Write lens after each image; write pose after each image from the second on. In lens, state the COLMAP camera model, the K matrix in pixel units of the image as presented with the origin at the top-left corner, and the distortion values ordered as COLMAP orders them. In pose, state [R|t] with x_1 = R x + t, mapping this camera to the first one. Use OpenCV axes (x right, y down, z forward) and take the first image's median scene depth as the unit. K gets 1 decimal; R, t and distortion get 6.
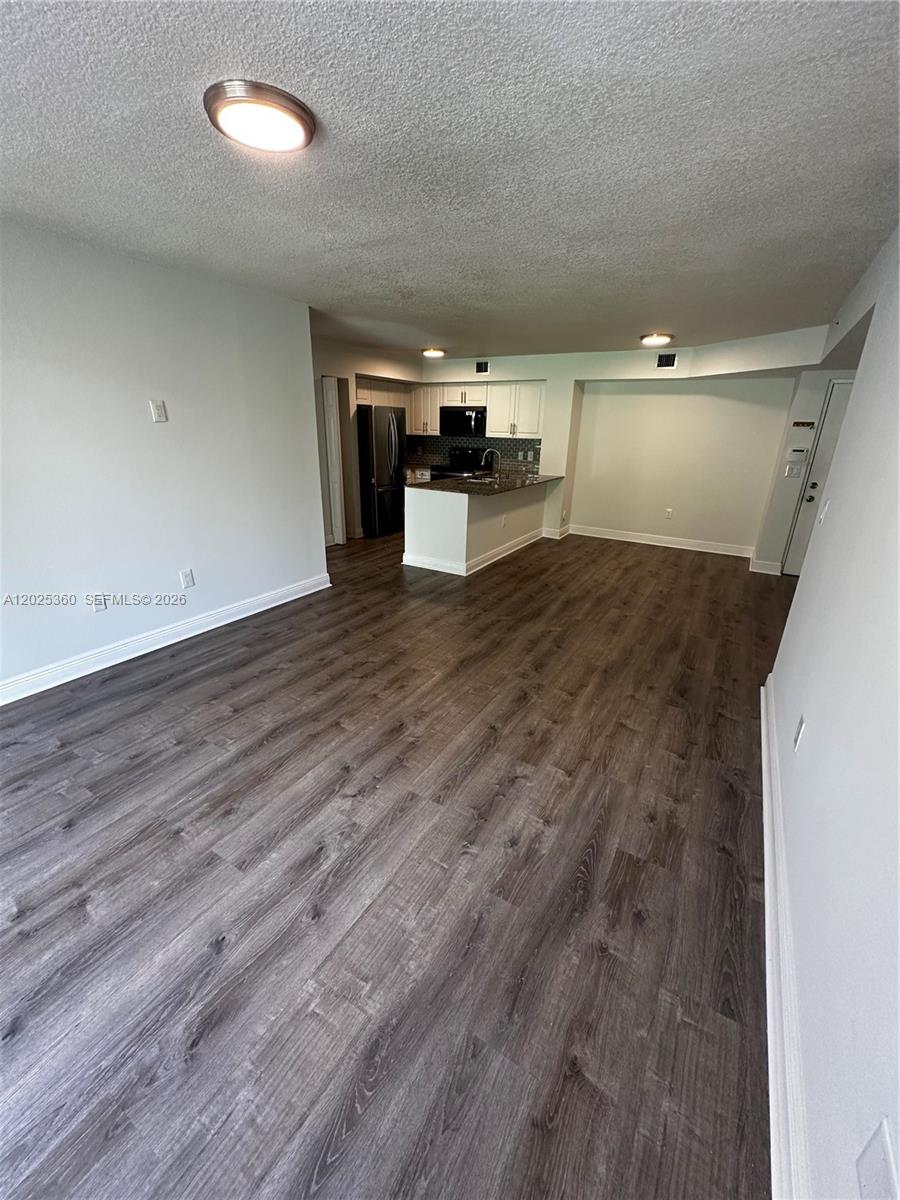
lens RADIAL K [[478.9, 0, 450.4], [0, 478.9, 600.3], [0, 0, 1]] dist [-0.004530, 0.000690]
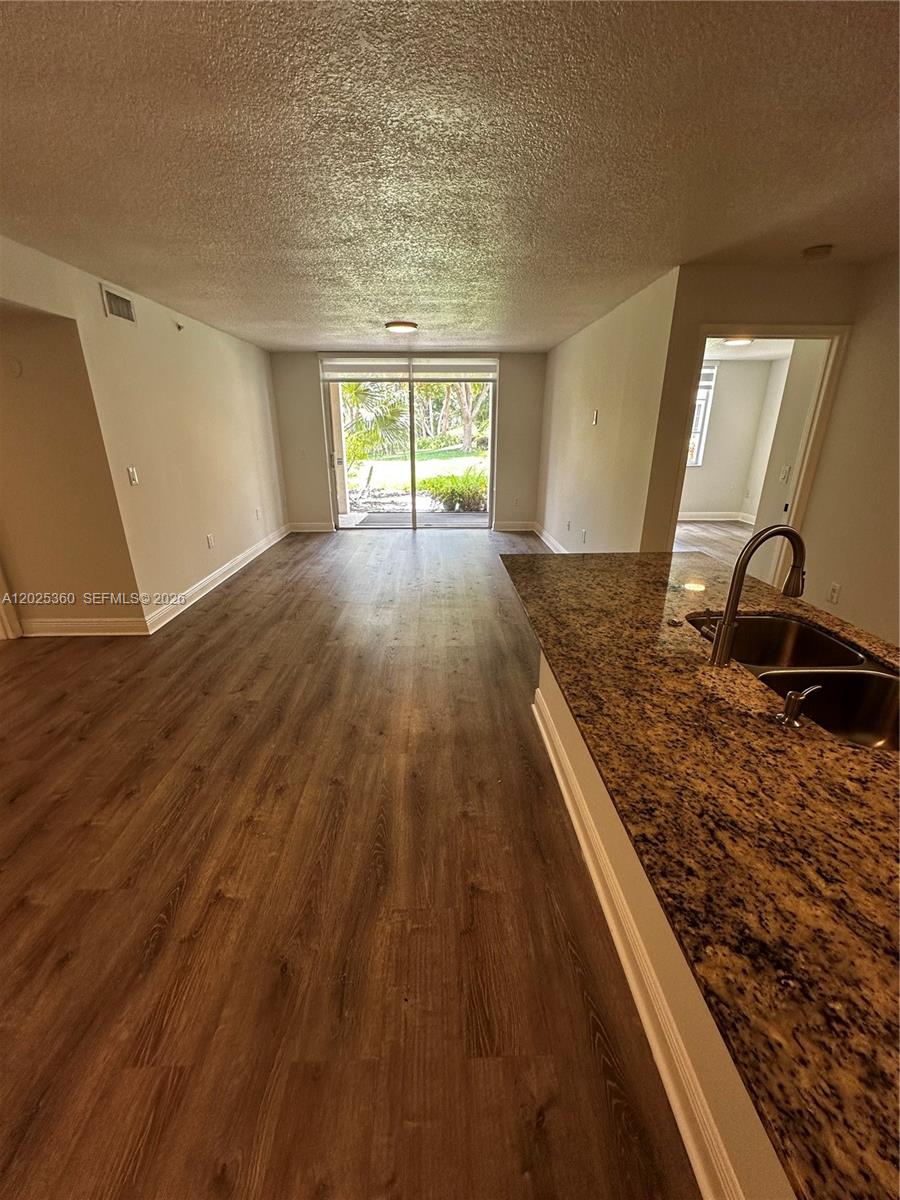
lens RADIAL K [[478.9, 0, 450.4], [0, 478.9, 600.3], [0, 0, 1]] dist [-0.004530, 0.000690]
pose [[-0.843172, 0.164551, -0.511843, 0.577511], [-0.202100, 0.785186, 0.585353, -0.696169], [0.498213, 0.596997, -0.628792, 1.954972]]
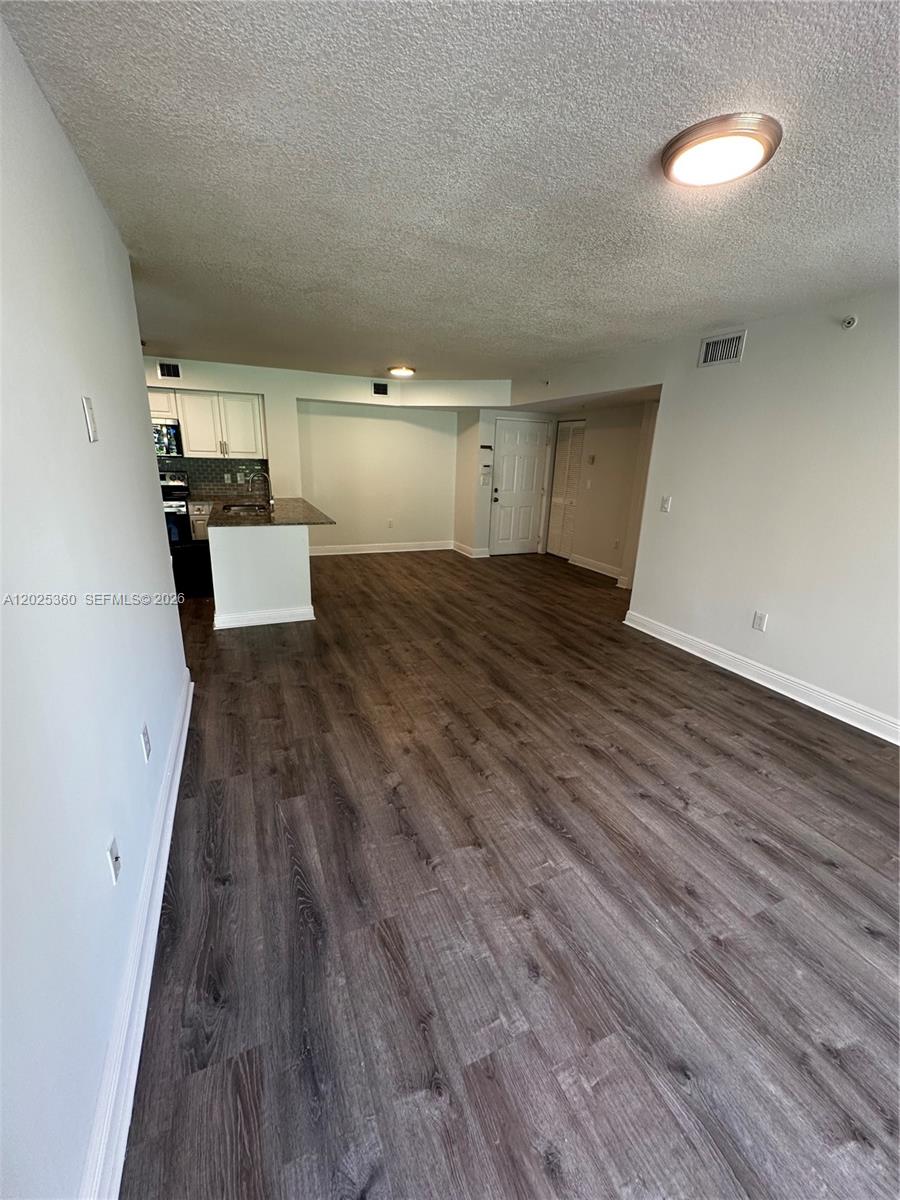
lens RADIAL K [[478.9, 0, 450.4], [0, 478.9, 600.3], [0, 0, 1]] dist [-0.004530, 0.000690]
pose [[0.579341, -0.240600, 0.778765, -0.785940], [0.262154, 0.959676, 0.101471, -0.171409], [-0.771777, 0.145370, 0.619054, 0.441608]]
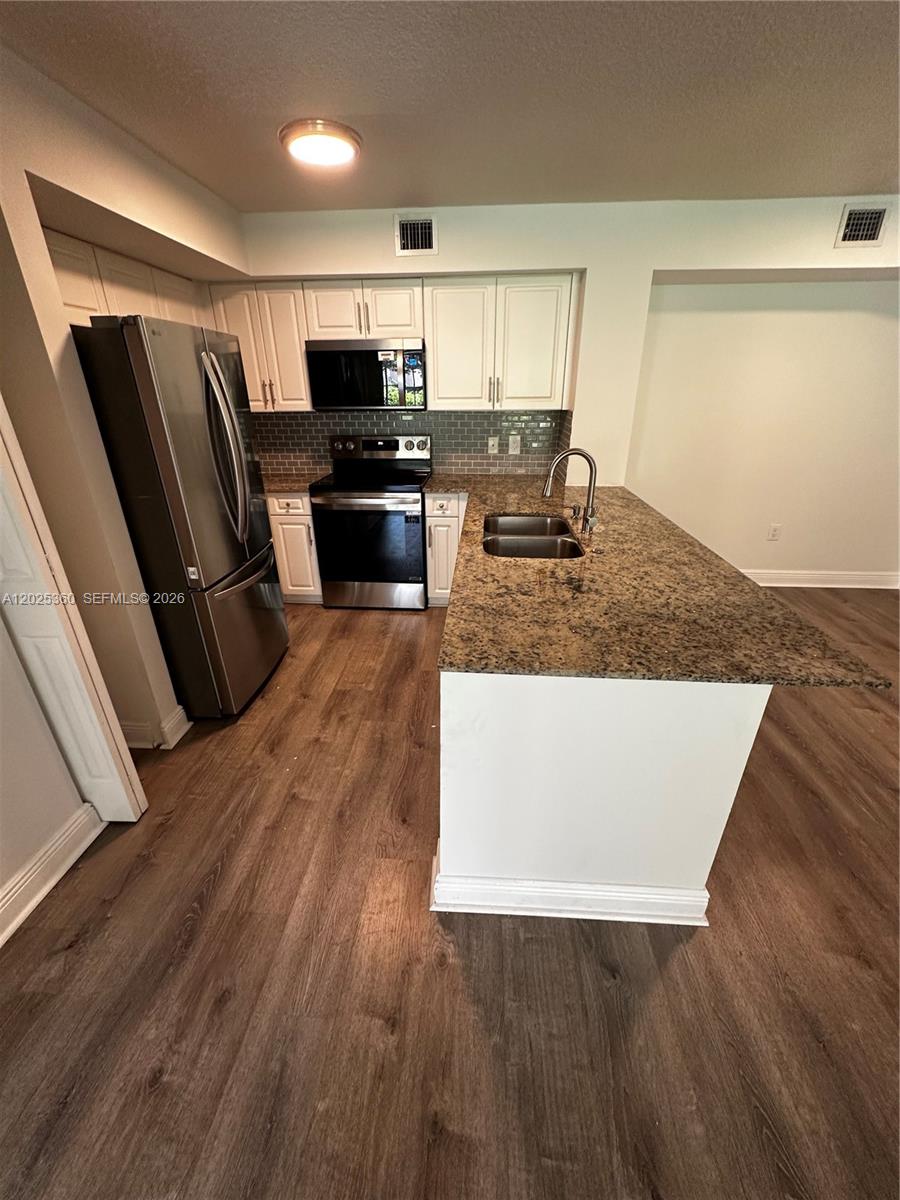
lens RADIAL K [[478.9, 0, 450.4], [0, 478.9, 600.3], [0, 0, 1]] dist [-0.004530, 0.000690]
pose [[0.891346, -0.208779, 0.402386, -0.284422], [0.179857, 0.977652, 0.108845, -0.477099], [-0.416118, -0.024647, 0.908977, 1.301332]]
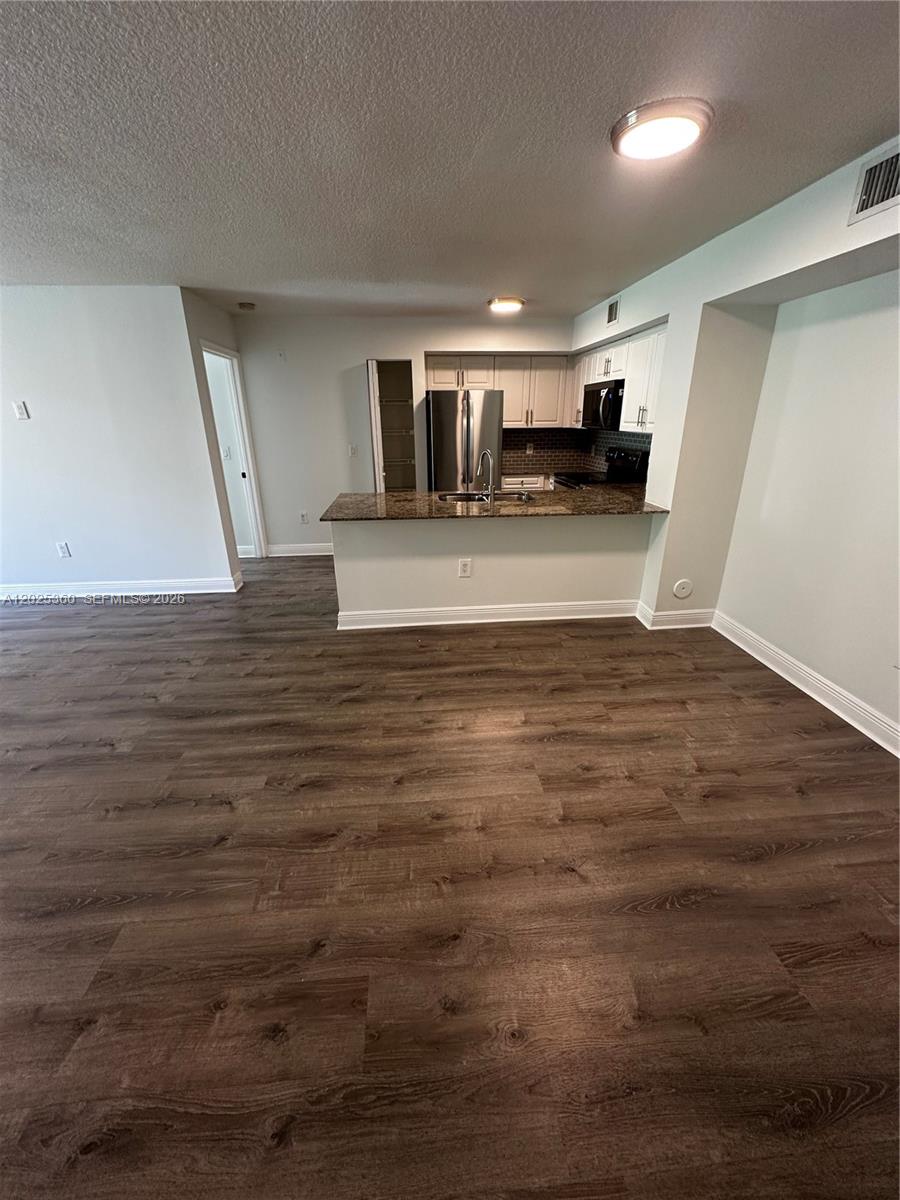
lens RADIAL K [[478.9, 0, 450.4], [0, 478.9, 600.3], [0, 0, 1]] dist [-0.004530, 0.000690]
pose [[0.585358, 0.269740, -0.764589, 1.049967], [-0.262062, 0.955361, 0.136412, -0.371008], [0.767254, 0.120520, 0.629917, 1.091896]]
